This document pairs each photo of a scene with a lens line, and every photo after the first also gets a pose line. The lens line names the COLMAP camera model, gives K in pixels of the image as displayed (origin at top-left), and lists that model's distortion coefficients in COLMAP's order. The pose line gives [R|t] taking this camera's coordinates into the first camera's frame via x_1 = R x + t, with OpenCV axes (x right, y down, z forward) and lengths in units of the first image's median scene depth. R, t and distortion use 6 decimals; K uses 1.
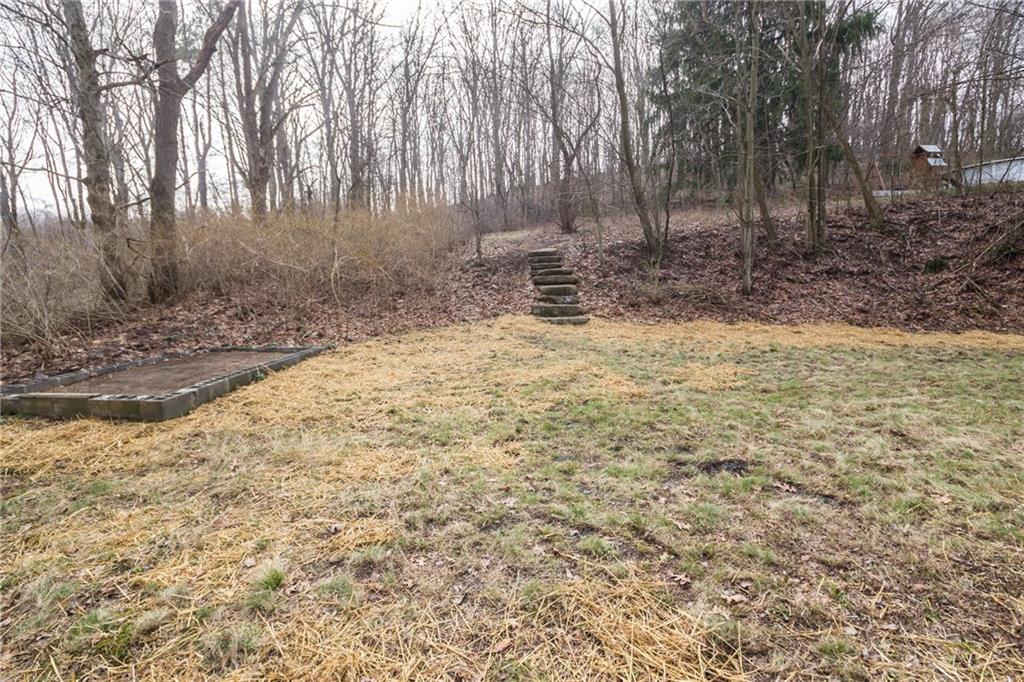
lens RADIAL K [[470.6, 0, 509.7], [0, 470.6, 324.8], [0, 0, 1]] dist [-0.021305, -0.007666]
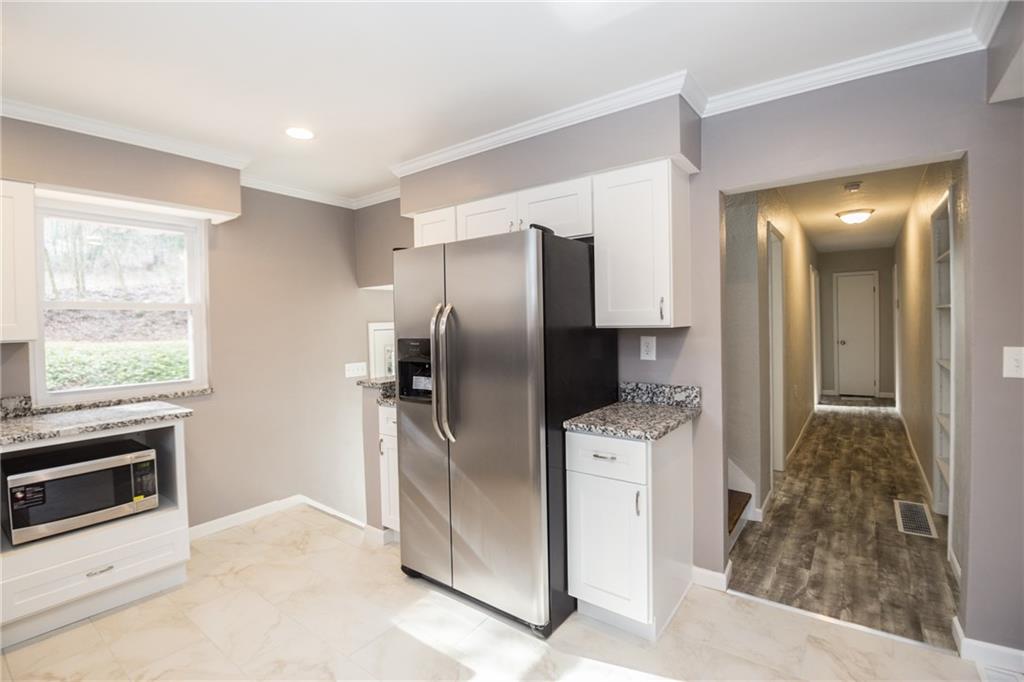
lens RADIAL K [[470.6, 0, 509.7], [0, 470.6, 324.8], [0, 0, 1]] dist [-0.021305, -0.007666]
pose [[0.615852, 0.001936, 0.787859, 0.171909], [0.079514, 0.994738, -0.064599, 0.140012], [-0.783839, 0.102429, 0.612458, -1.227400]]
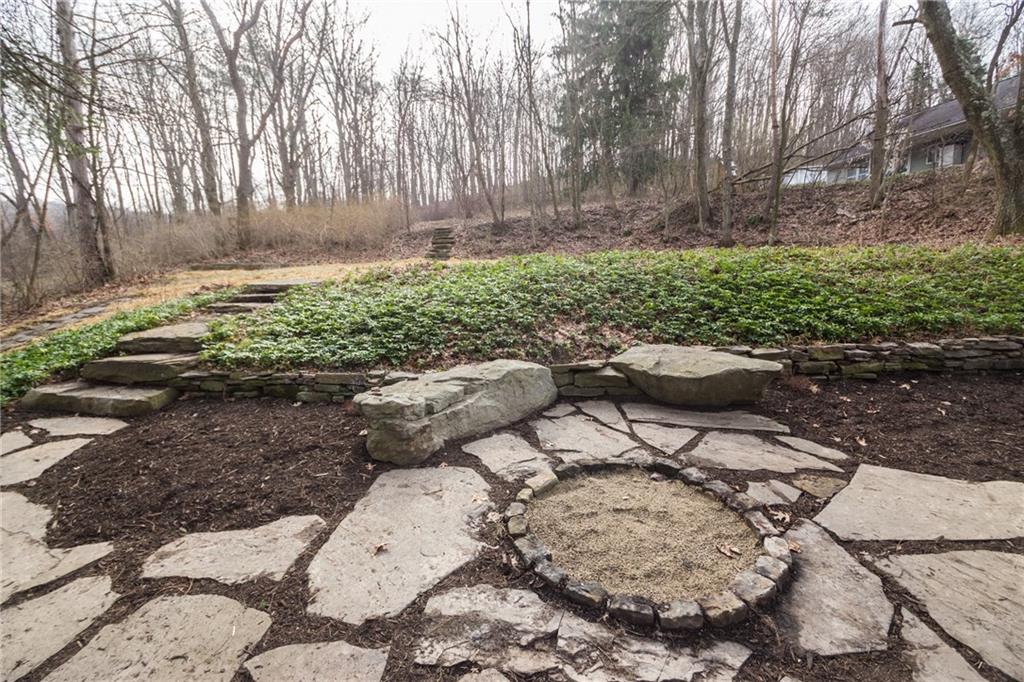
lens RADIAL K [[404.0, 0, 513.0], [0, 404.0, 324.3], [0, 0, 1]] dist [-0.019422, -0.000166]
pose [[0.999976, 0.001107, 0.006833, 0.280520], [-0.001453, 0.998706, 0.050832, 0.119948], [-0.006768, -0.050840, 0.998684, -0.515584]]
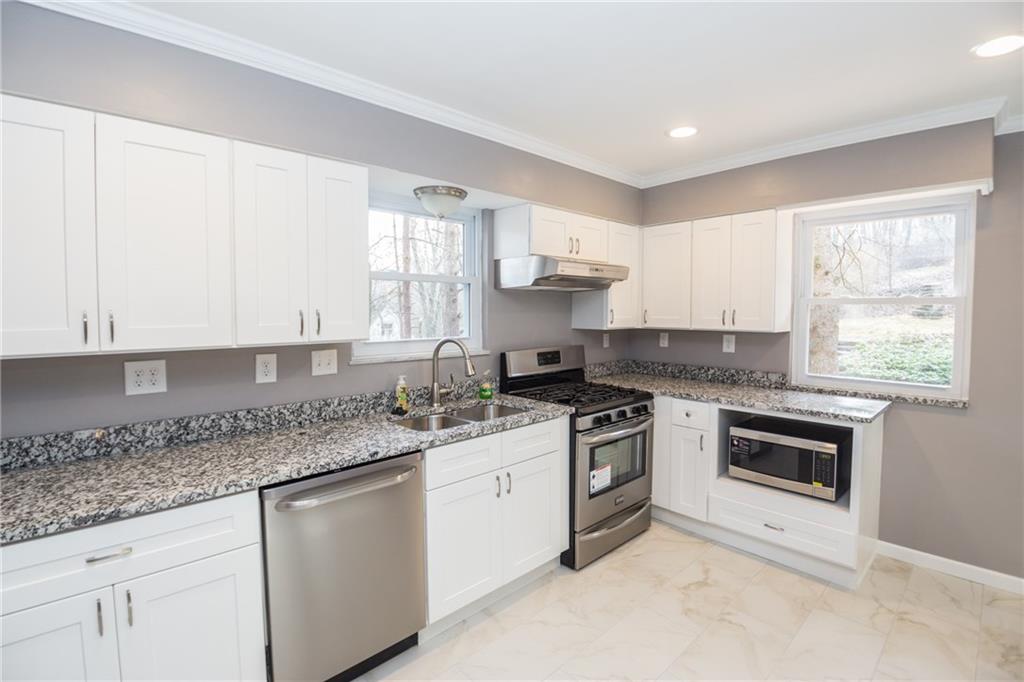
lens RADIAL K [[470.6, 0, 509.7], [0, 470.6, 324.8], [0, 0, 1]] dist [-0.021305, -0.007666]
pose [[0.662544, 0.046612, -0.747572, 0.267255], [-0.081665, 0.996607, -0.010237, 0.131369], [0.744558, 0.067833, 0.664102, -1.226743]]
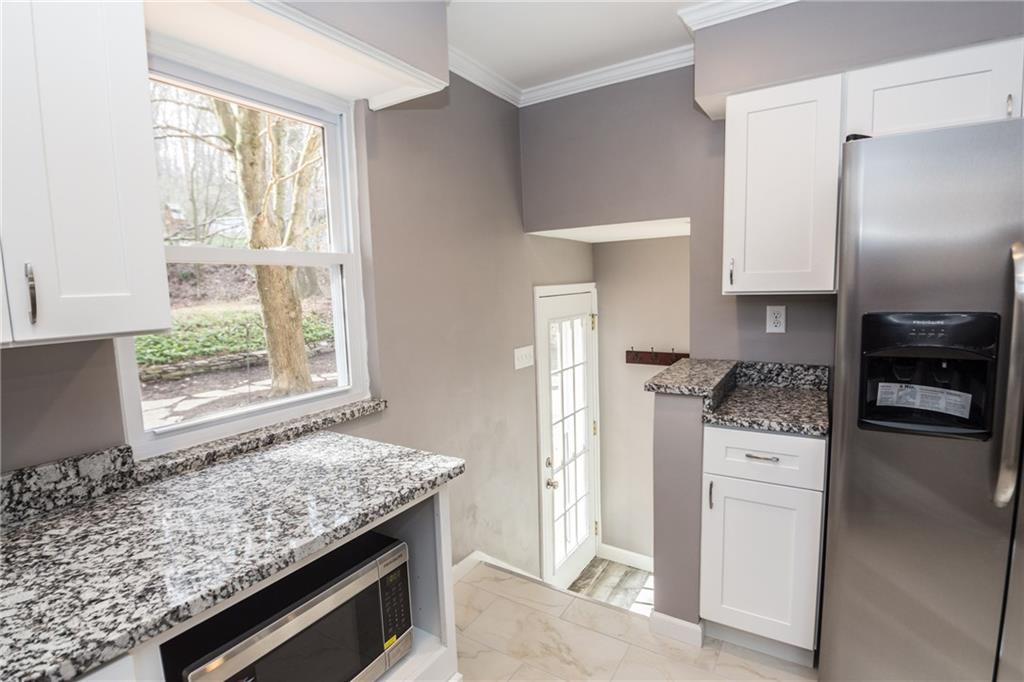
lens RADIAL K [[520.2, 0, 479.5], [0, 520.2, 342.5], [0, 0, 1]] dist [-0.028556, -0.000692]
pose [[0.585765, -0.088007, 0.805689, 0.160944], [0.095014, 0.994689, 0.039573, 0.126104], [-0.804892, 0.053371, 0.591016, -1.092489]]
